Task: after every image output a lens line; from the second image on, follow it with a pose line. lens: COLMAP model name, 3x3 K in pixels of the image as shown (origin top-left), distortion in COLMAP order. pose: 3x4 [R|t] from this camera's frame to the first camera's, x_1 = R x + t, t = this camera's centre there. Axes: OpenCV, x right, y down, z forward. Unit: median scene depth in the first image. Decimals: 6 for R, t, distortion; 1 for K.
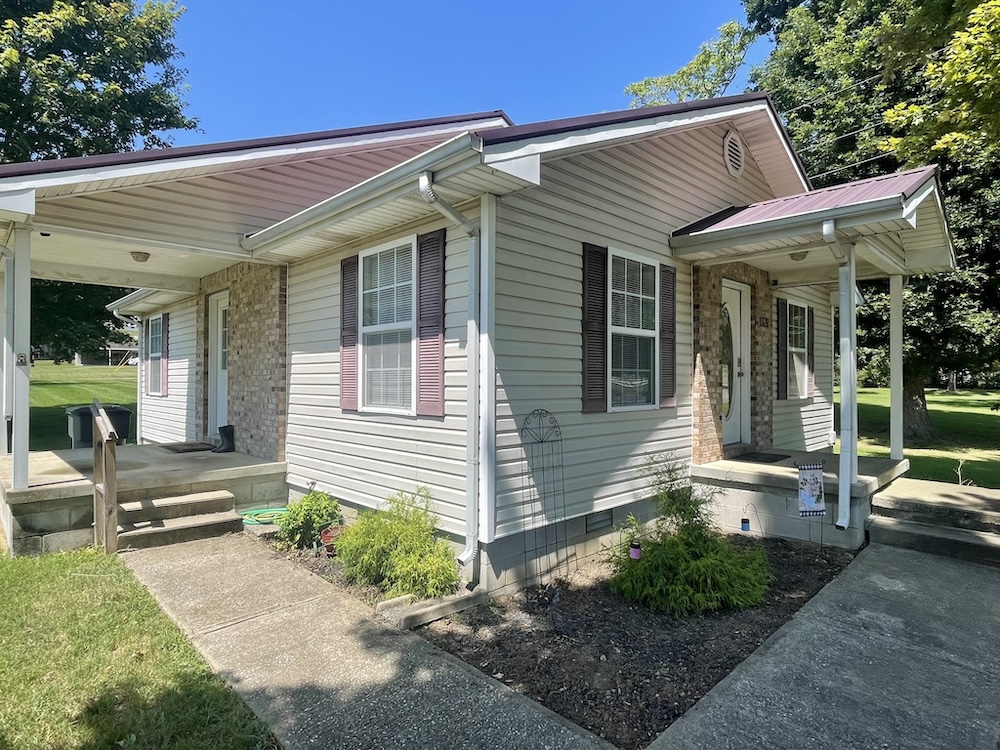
lens RADIAL K [[559.8, 0, 500.8], [0, 559.8, 373.9], [0, 0, 1]] dist [0.000025, 0.001325]
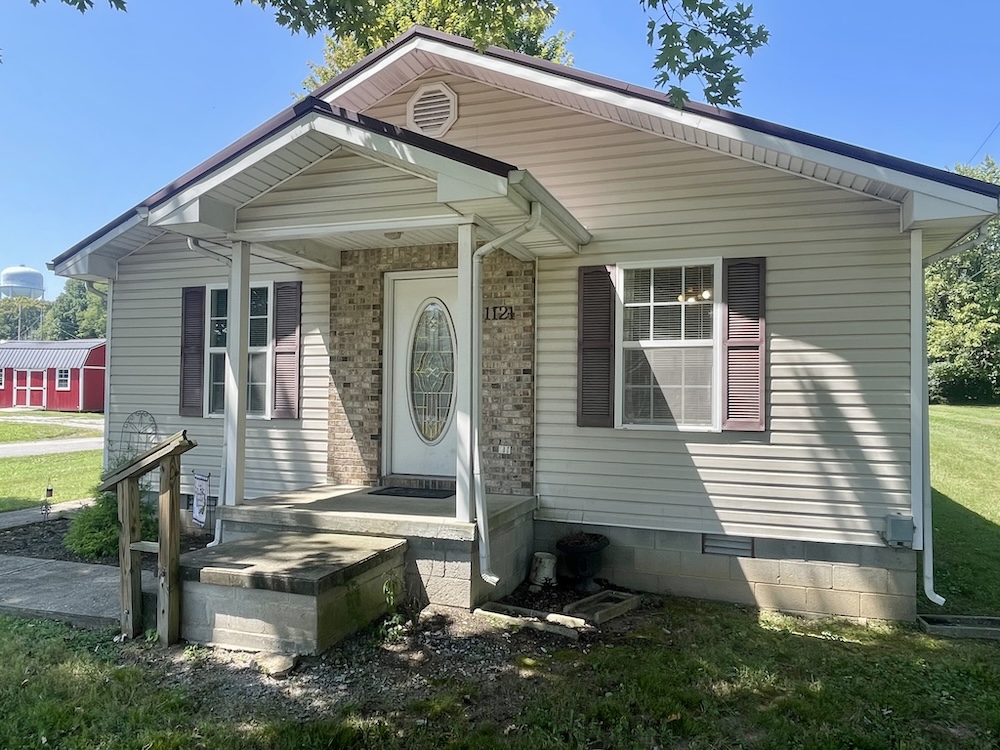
lens RADIAL K [[705.5, 0, 496.5], [0, 705.5, 375.6], [0, 0, 1]] dist [0.011920, -0.000811]
pose [[0.425610, -0.020637, -0.904671, 1.460027], [-0.002164, 0.999714, -0.023823, 0.009014], [0.904904, 0.012097, 0.425444, 0.710404]]
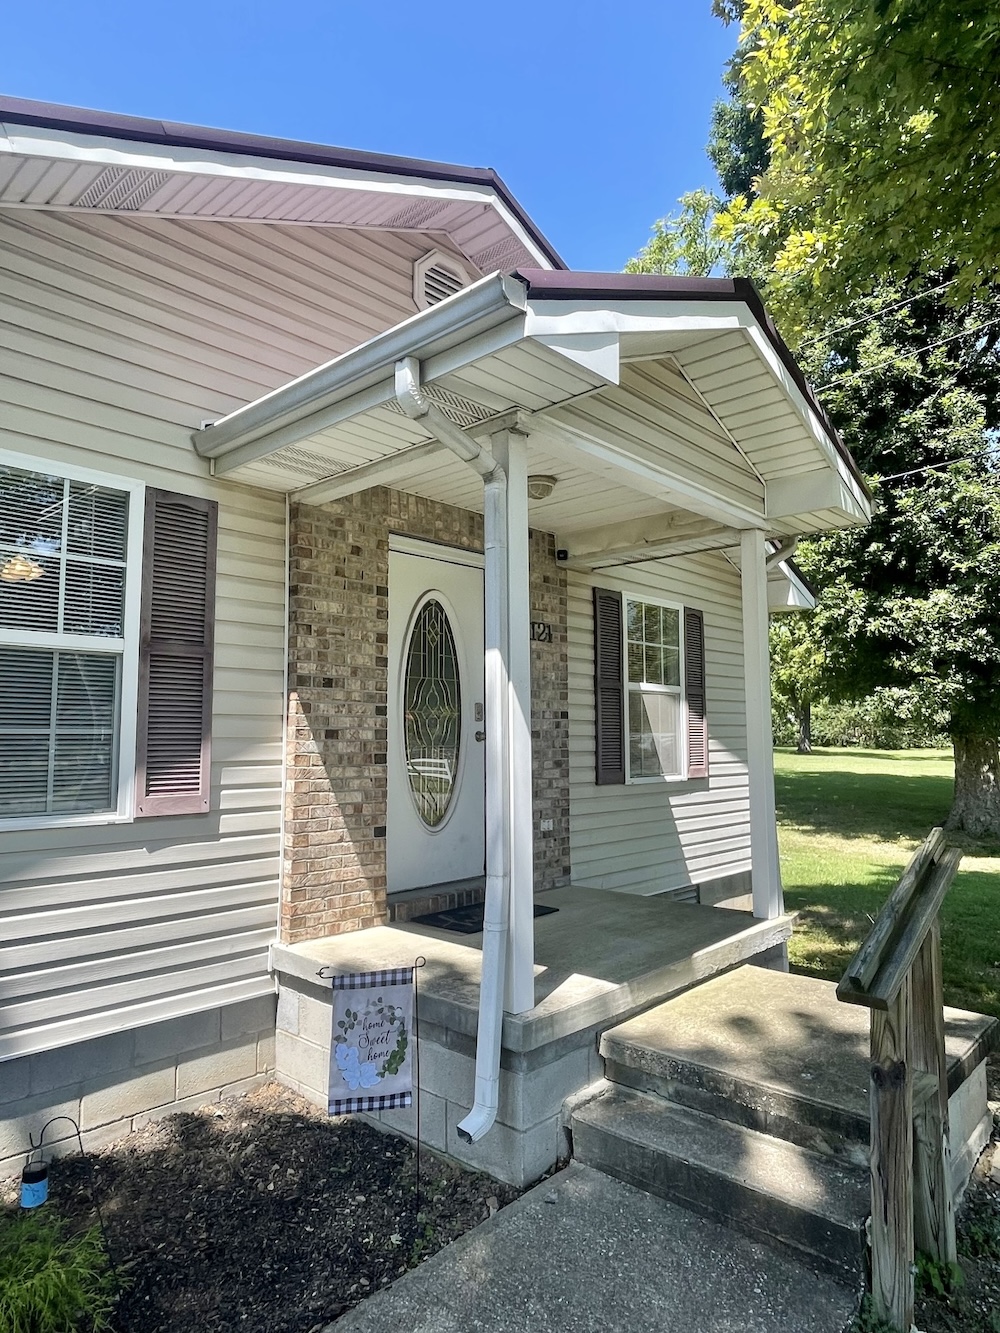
lens RADIAL K [[827.5, 0, 506.9], [0, 827.5, 664.6], [0, 0, 1]] dist [0.005196, -0.001696]
pose [[0.998958, -0.001533, 0.045618, 0.467935], [0.005253, 0.996658, -0.081524, -0.003106], [-0.045340, 0.081678, 0.995627, 0.305779]]
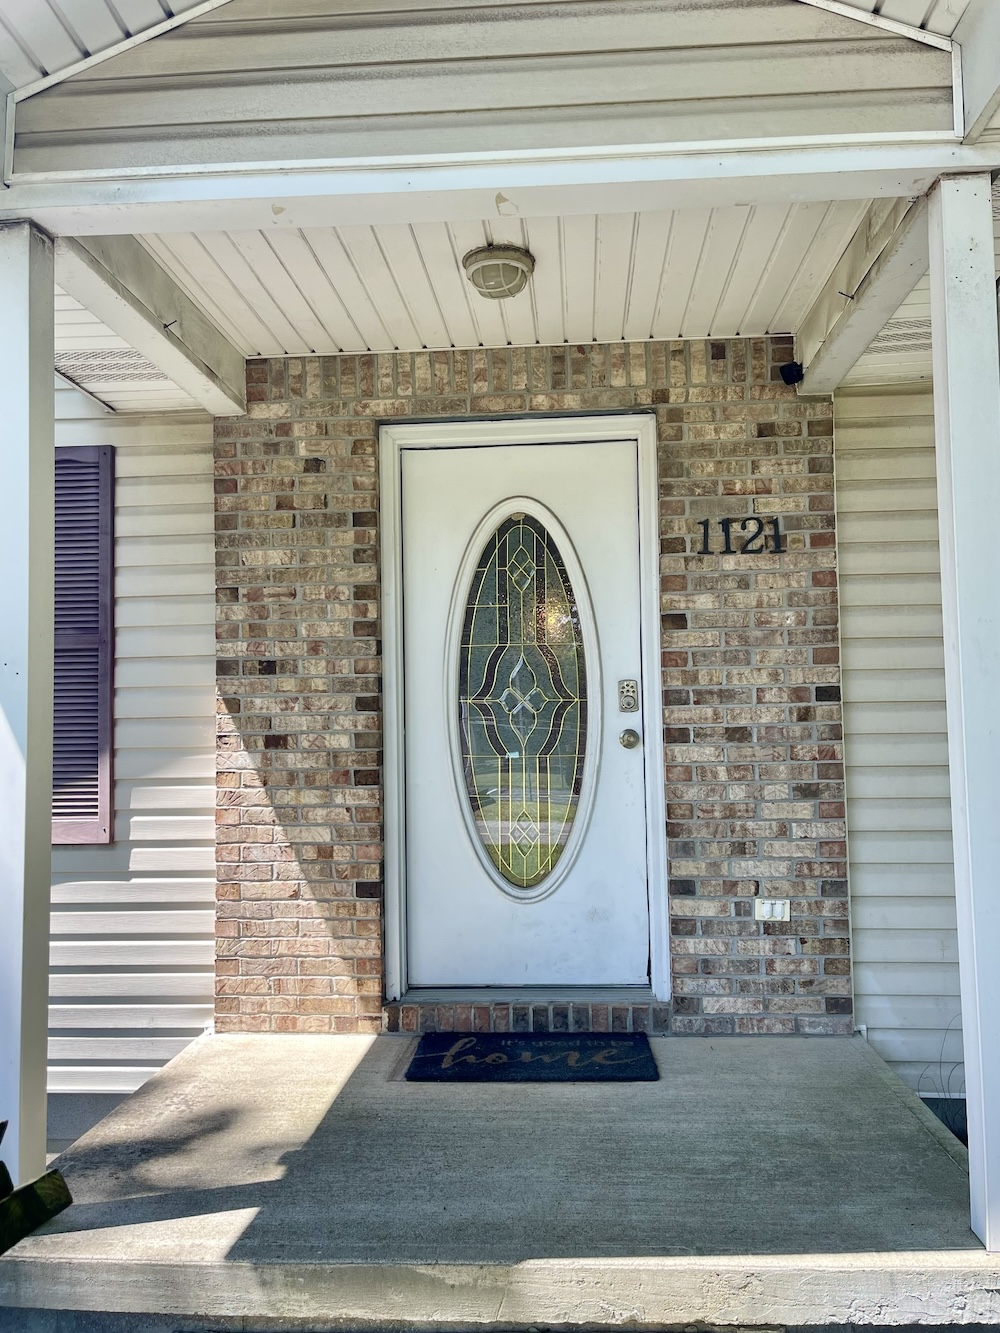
lens RADIAL K [[1058.5, 0, 502.5], [0, 1058.5, 678.1], [0, 0, 1]] dist [0.031045, -0.026205]
pose [[0.653876, -0.048767, -0.755029, 0.878195], [0.023892, 0.998754, -0.043819, -0.008695], [0.756225, 0.010613, 0.654226, 0.683643]]
